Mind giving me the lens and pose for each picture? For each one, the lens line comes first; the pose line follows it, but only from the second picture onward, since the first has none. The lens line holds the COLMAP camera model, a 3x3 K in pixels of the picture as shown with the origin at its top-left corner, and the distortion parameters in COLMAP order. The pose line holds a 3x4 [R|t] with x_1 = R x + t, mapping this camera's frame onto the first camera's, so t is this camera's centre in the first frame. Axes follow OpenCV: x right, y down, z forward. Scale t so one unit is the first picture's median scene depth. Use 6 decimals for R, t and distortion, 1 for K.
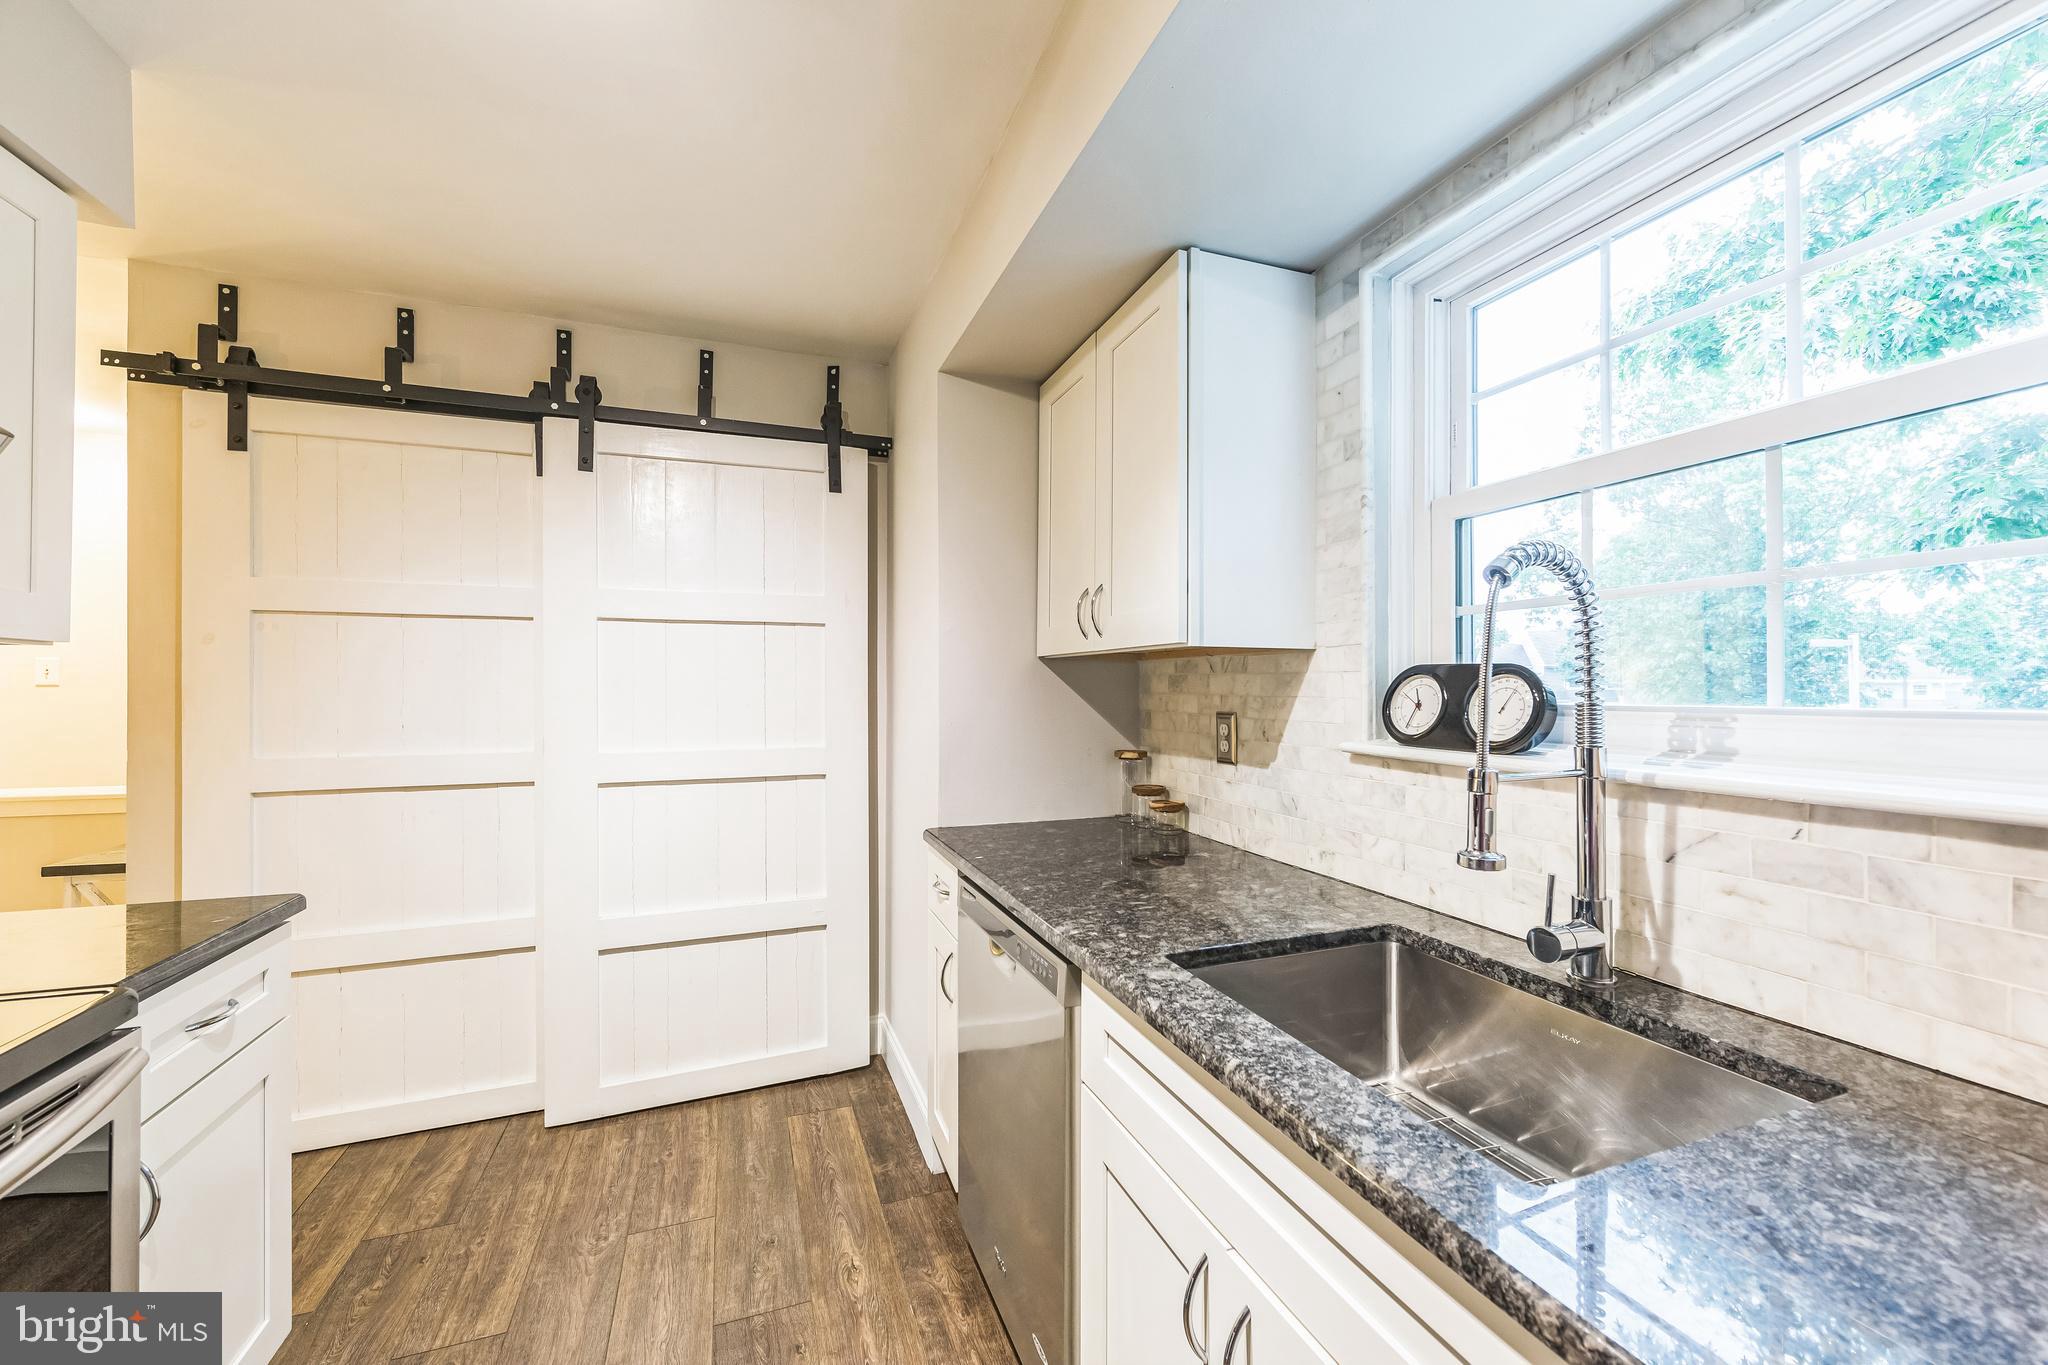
lens RADIAL K [[796.1, 0, 1028.2], [0, 796.1, 685.2], [0, 0, 1]] dist [-0.003210, 0.000189]
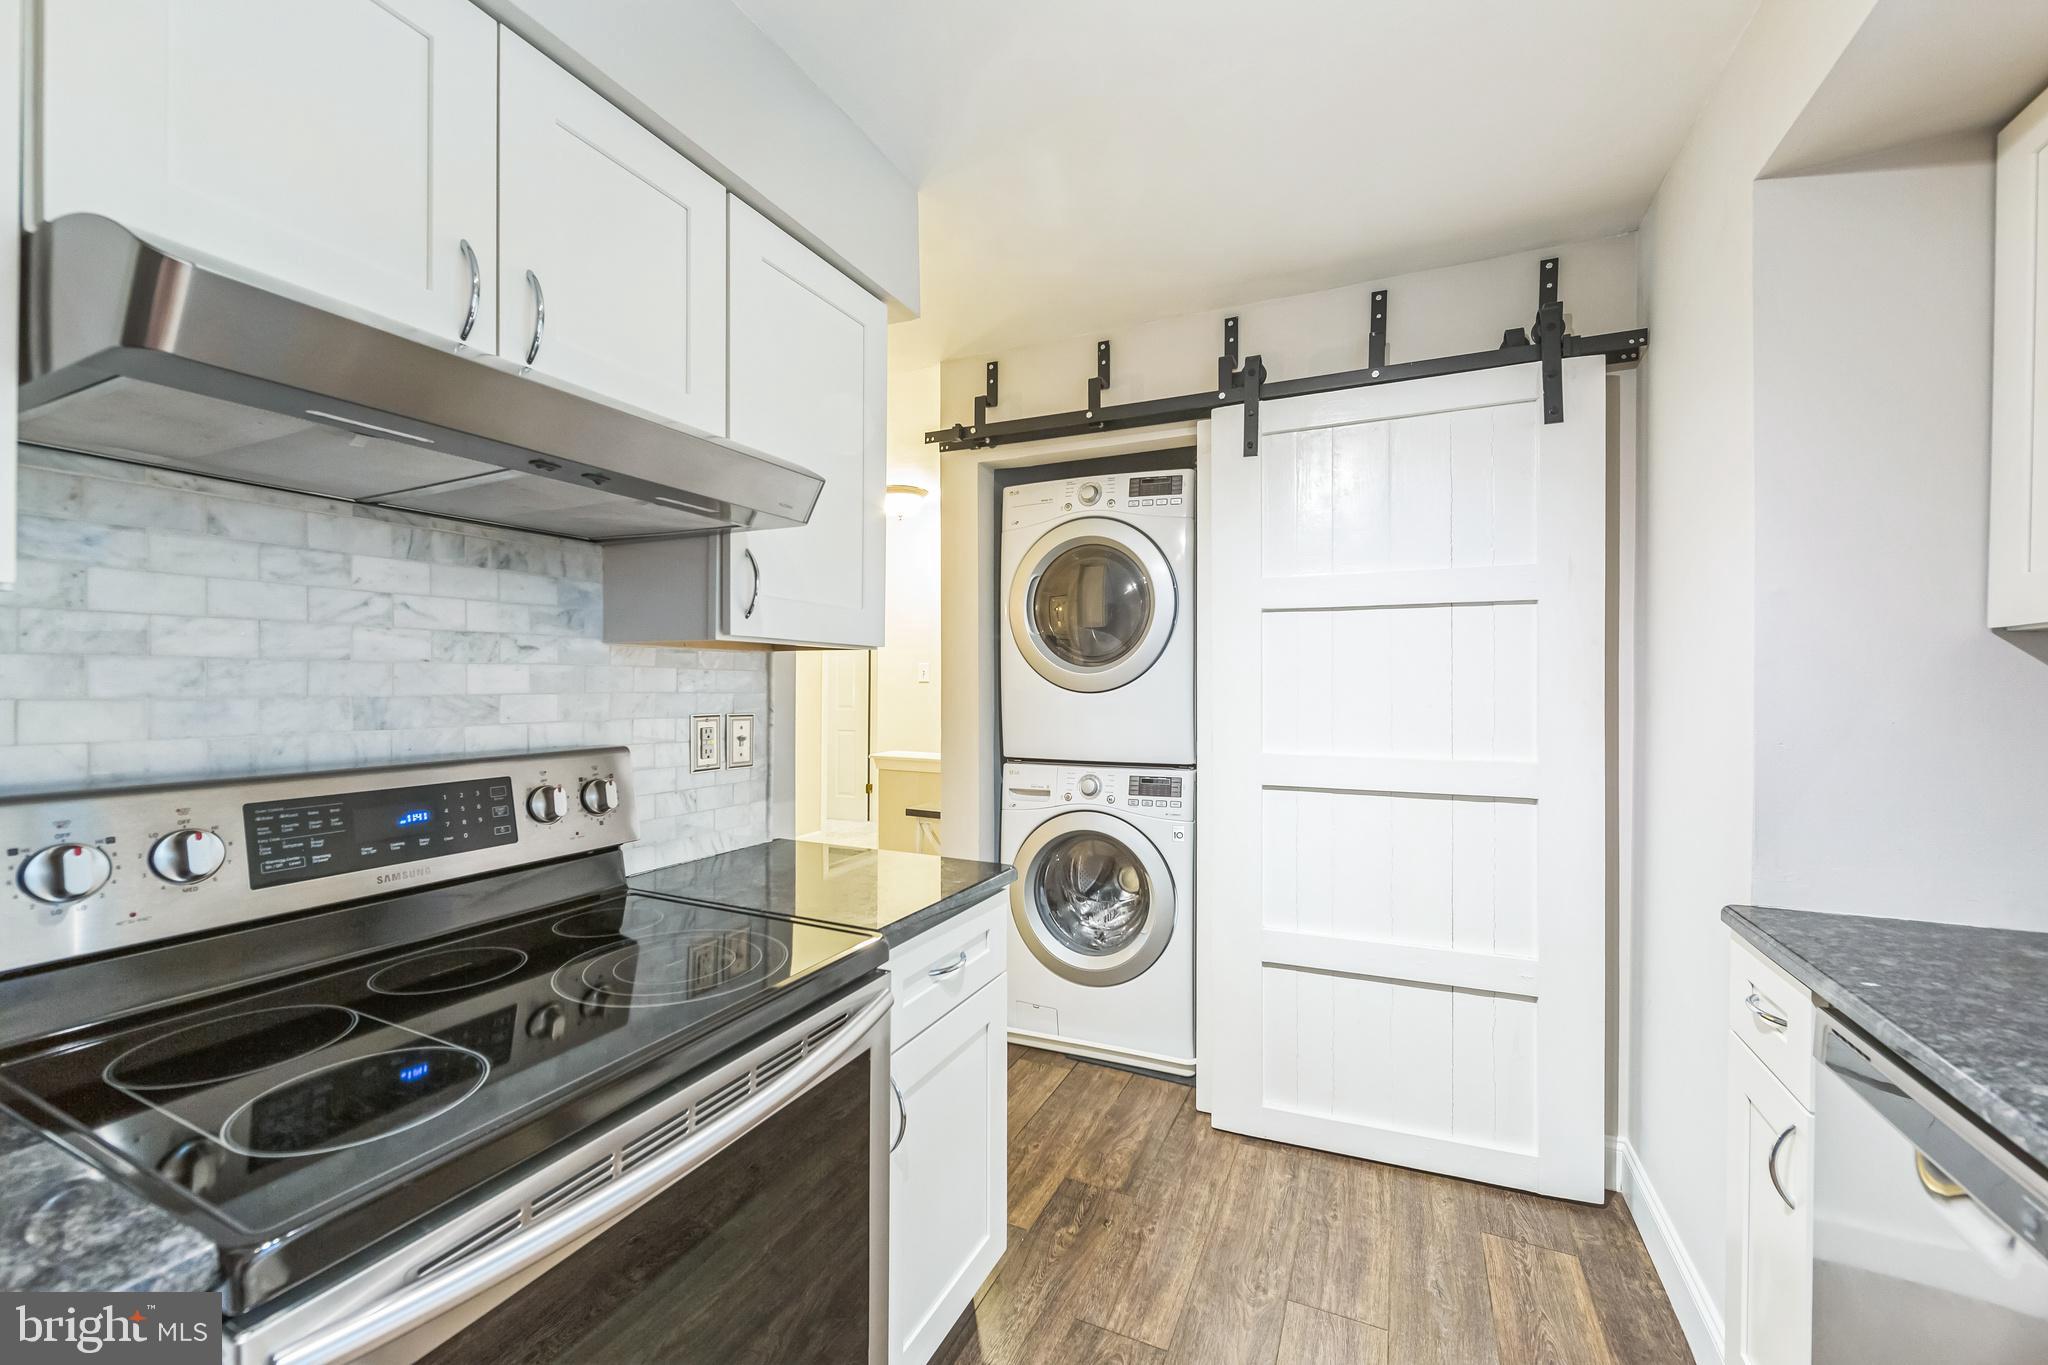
lens RADIAL K [[796.1, 0, 1028.2], [0, 796.1, 685.2], [0, 0, 1]] dist [-0.003210, 0.000189]
pose [[0.700131, 0.002959, -0.714008, -0.065409], [-0.001020, 0.999995, 0.003144, 0.002509], [0.714014, -0.001473, 0.700130, 0.150126]]
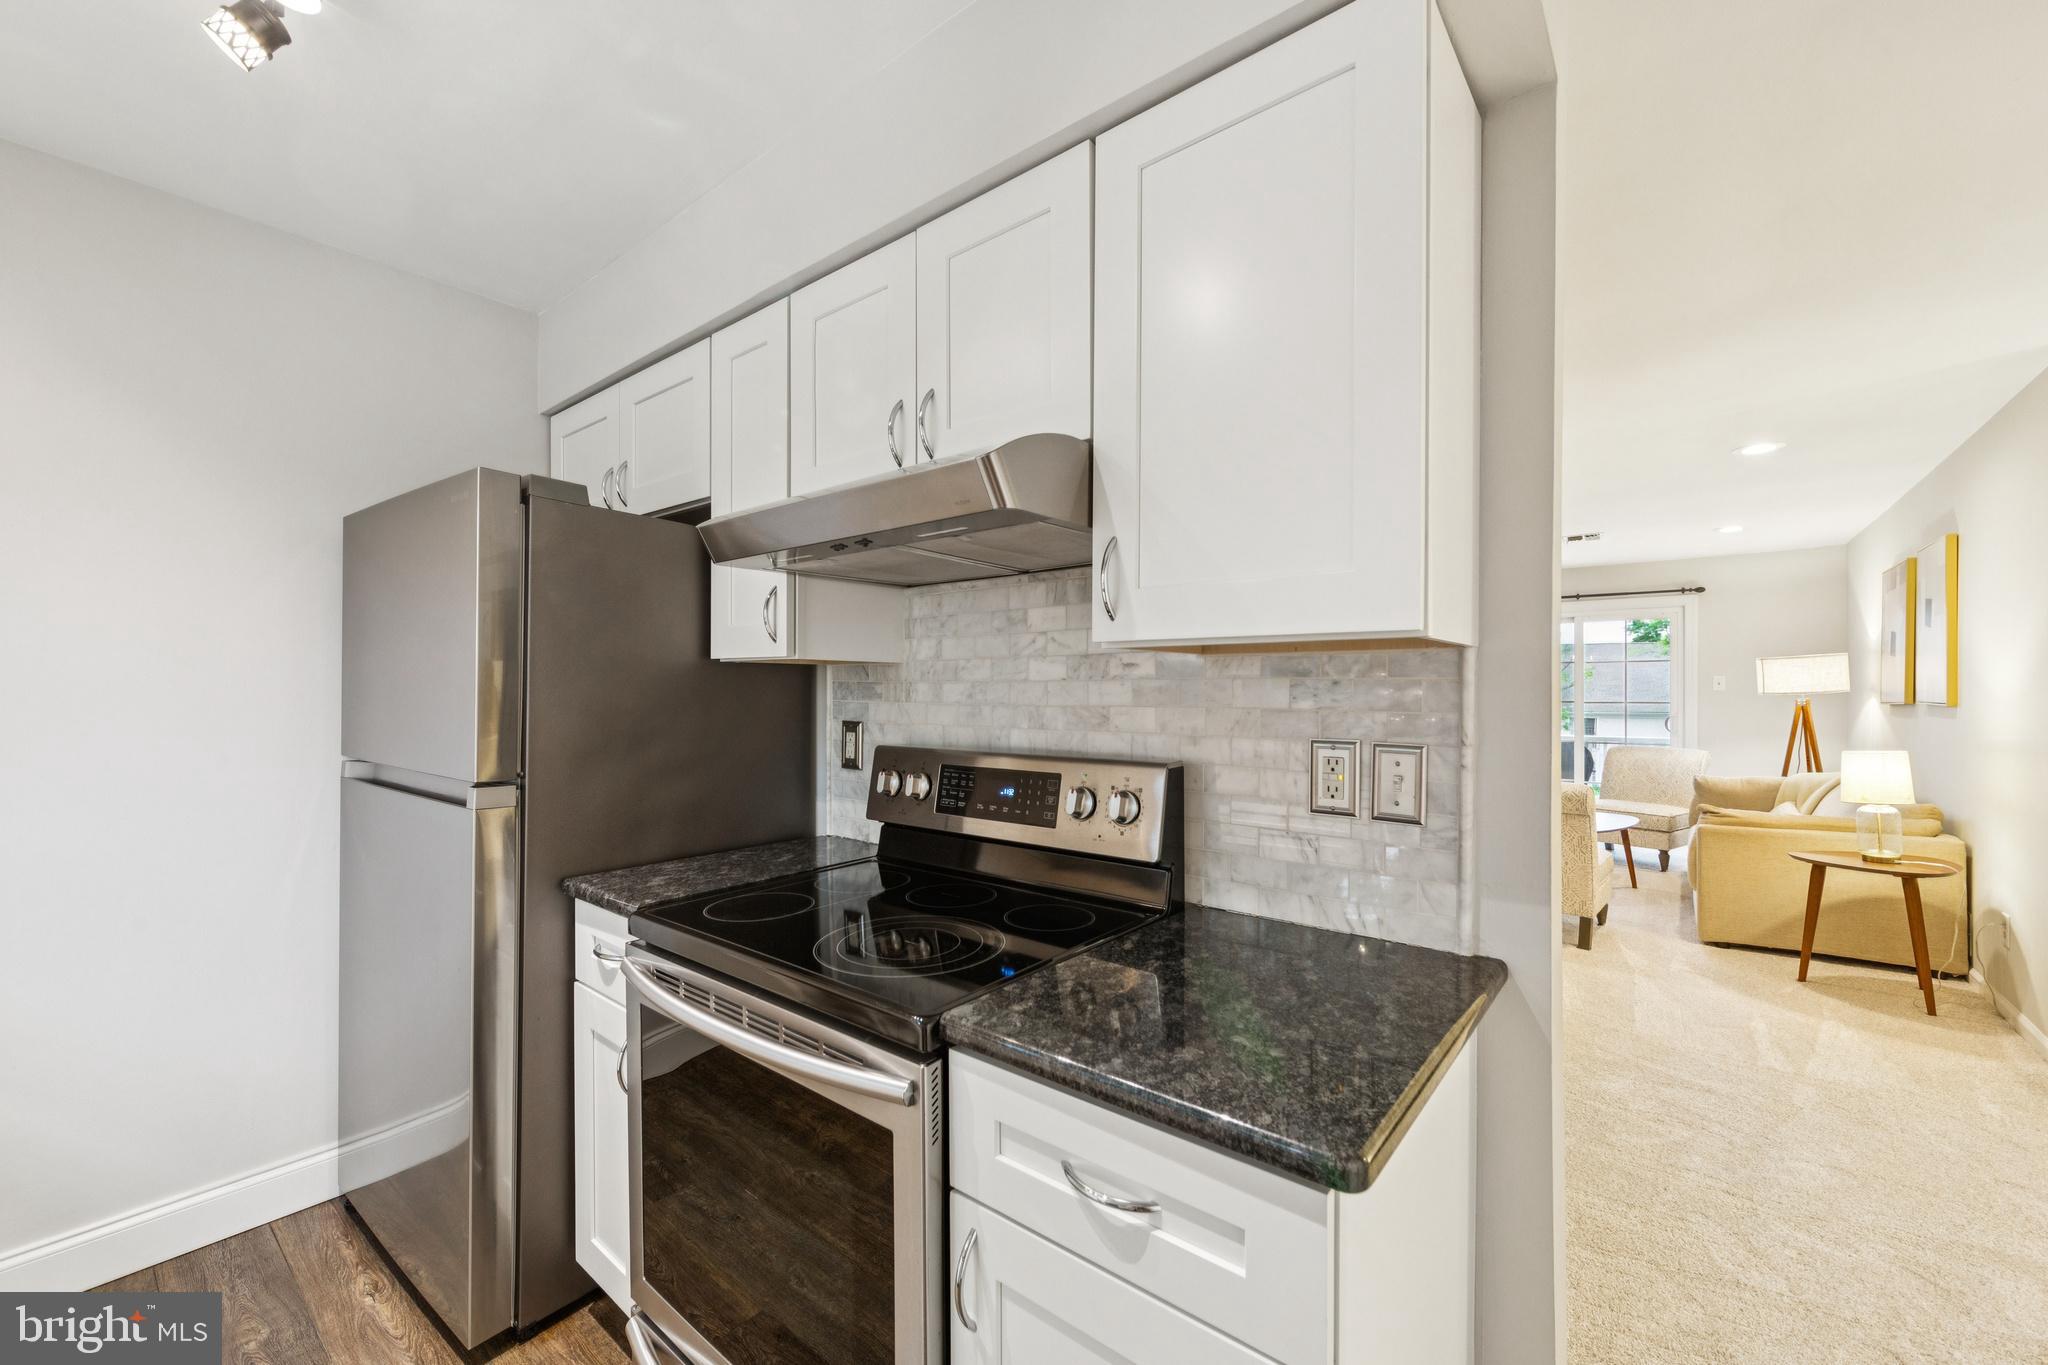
lens RADIAL K [[807.0, 0, 1020.8], [0, 807.0, 691.4], [0, 0, 1]] dist [0.001367, 0.000311]
pose [[-0.864814, 0.000438, -0.502092, -0.360771], [0.000592, 1.000000, -0.000147, -0.001398], [0.502091, -0.000424, -0.864814, 0.896781]]
